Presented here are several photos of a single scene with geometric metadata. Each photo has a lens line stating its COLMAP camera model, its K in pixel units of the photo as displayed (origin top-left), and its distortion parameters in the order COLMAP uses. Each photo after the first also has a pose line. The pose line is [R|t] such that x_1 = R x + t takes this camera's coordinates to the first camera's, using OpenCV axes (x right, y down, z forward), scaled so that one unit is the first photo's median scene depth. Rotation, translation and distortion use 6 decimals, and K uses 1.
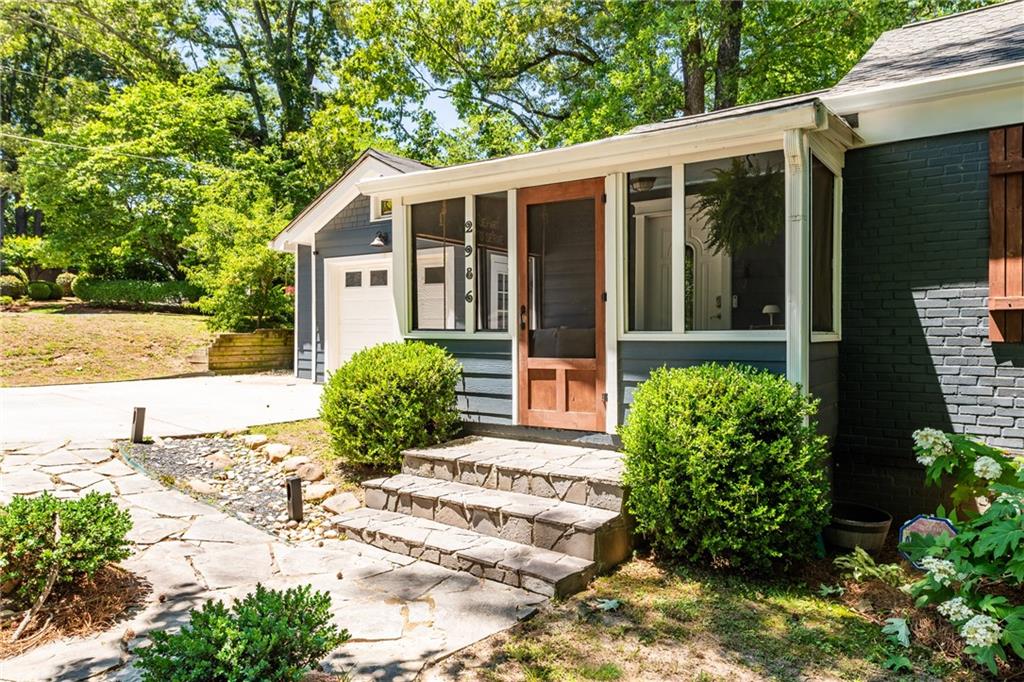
lens RADIAL K [[712.0, 0, 512.0], [0, 712.0, 341.0], [0, 0, 1]] dist [0.000668, 0.000363]
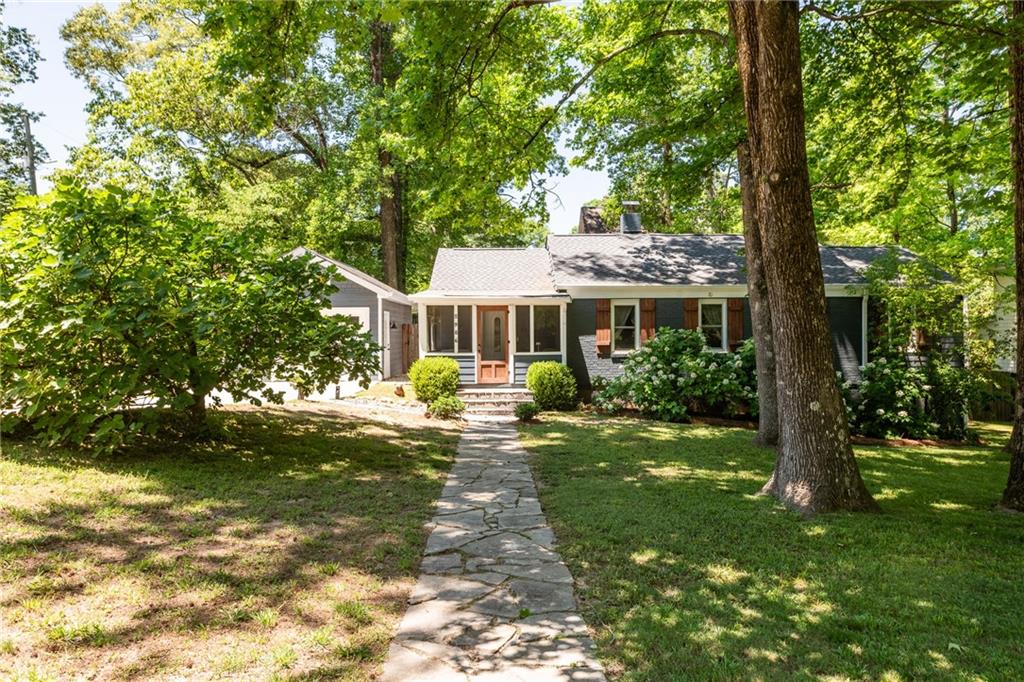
lens RADIAL K [[712.0, 0, 512.0], [0, 712.0, 341.0], [0, 0, 1]] dist [0.000668, 0.000363]
pose [[0.795169, -0.031527, 0.605568, -1.816447], [0.015466, 0.999377, 0.031720, -0.165958], [-0.606191, -0.015857, 0.795161, -1.592004]]
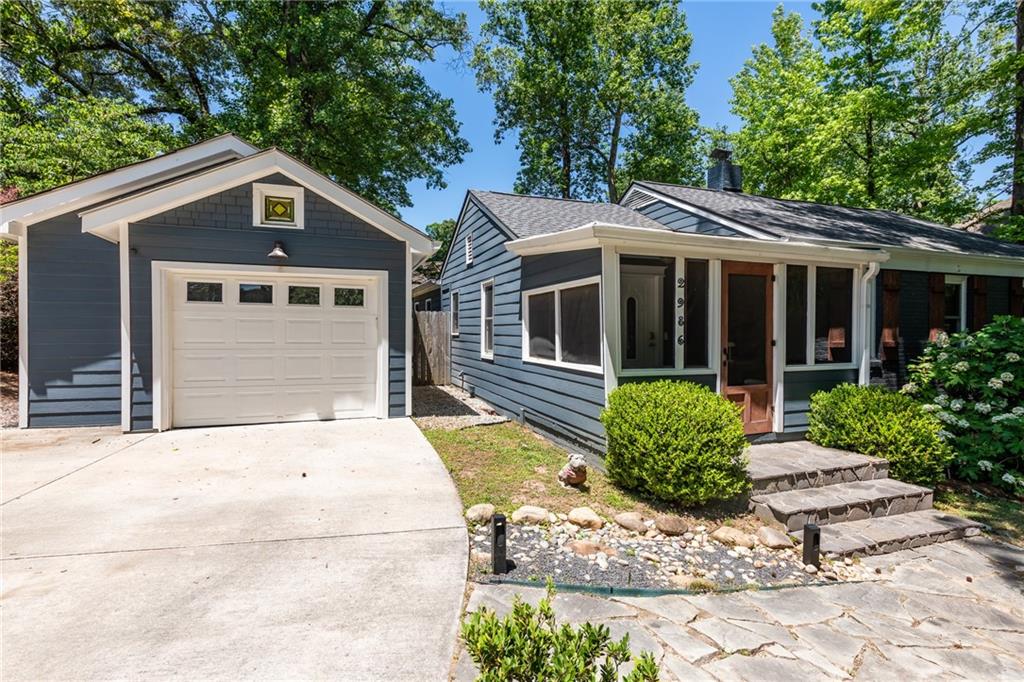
lens RADIAL K [[505.0, 0, 512.9], [0, 505.0, 328.8], [0, 0, 1]] dist [-0.001232, -0.000211]
pose [[0.548095, -0.009035, 0.836367, -1.054707], [0.005369, 0.999959, 0.007284, -0.100449], [-0.836399, 0.000499, 0.548122, 0.857658]]
